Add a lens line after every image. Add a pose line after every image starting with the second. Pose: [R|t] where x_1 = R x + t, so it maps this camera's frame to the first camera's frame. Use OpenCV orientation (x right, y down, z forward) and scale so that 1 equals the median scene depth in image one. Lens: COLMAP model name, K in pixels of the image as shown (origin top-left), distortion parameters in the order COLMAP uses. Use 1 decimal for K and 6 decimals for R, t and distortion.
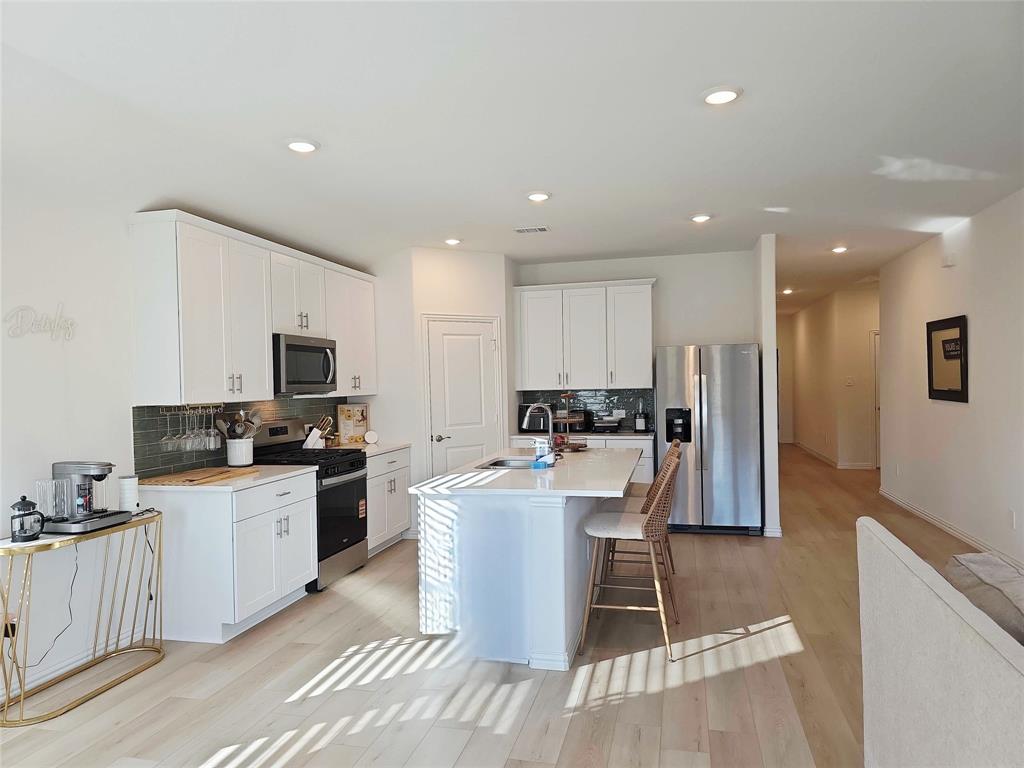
lens RADIAL K [[687.2, 0, 508.0], [0, 687.2, 394.1], [0, 0, 1]] dist [0.060209, -0.066704]
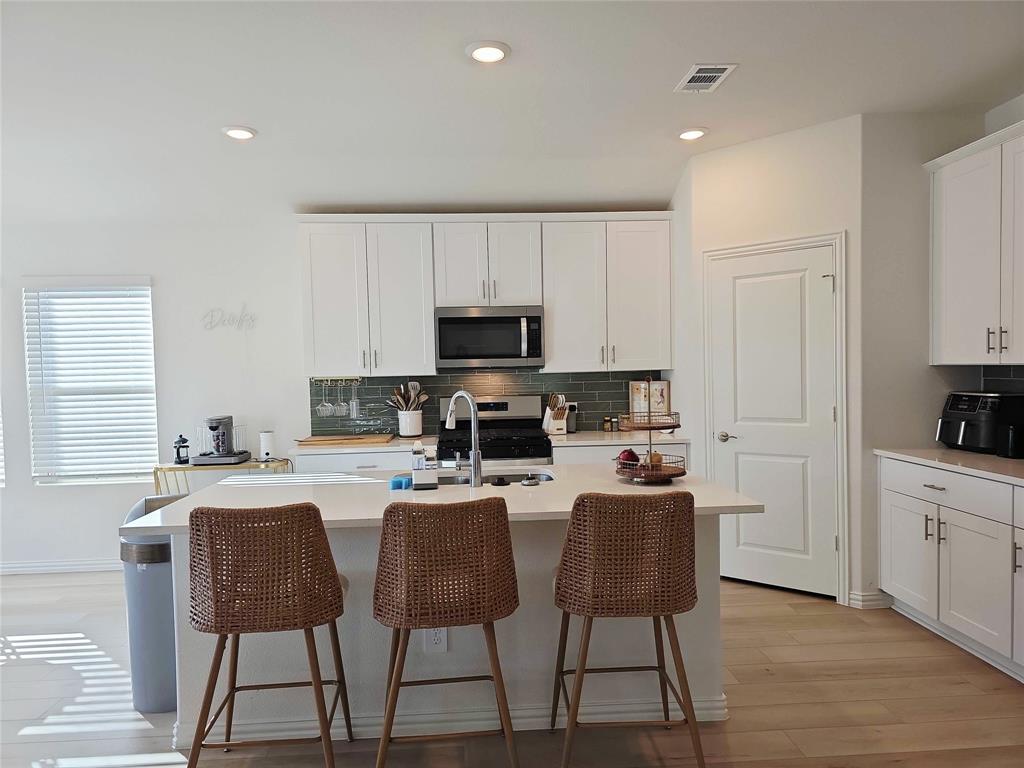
lens RADIAL K [[687.2, 0, 508.0], [0, 687.2, 394.1], [0, 0, 1]] dist [0.060209, -0.066704]
pose [[0.307225, 0.058843, -0.949816, 0.607702], [-0.001704, 0.998119, 0.061284, -0.023654], [0.951635, -0.017209, 0.306748, 0.756232]]
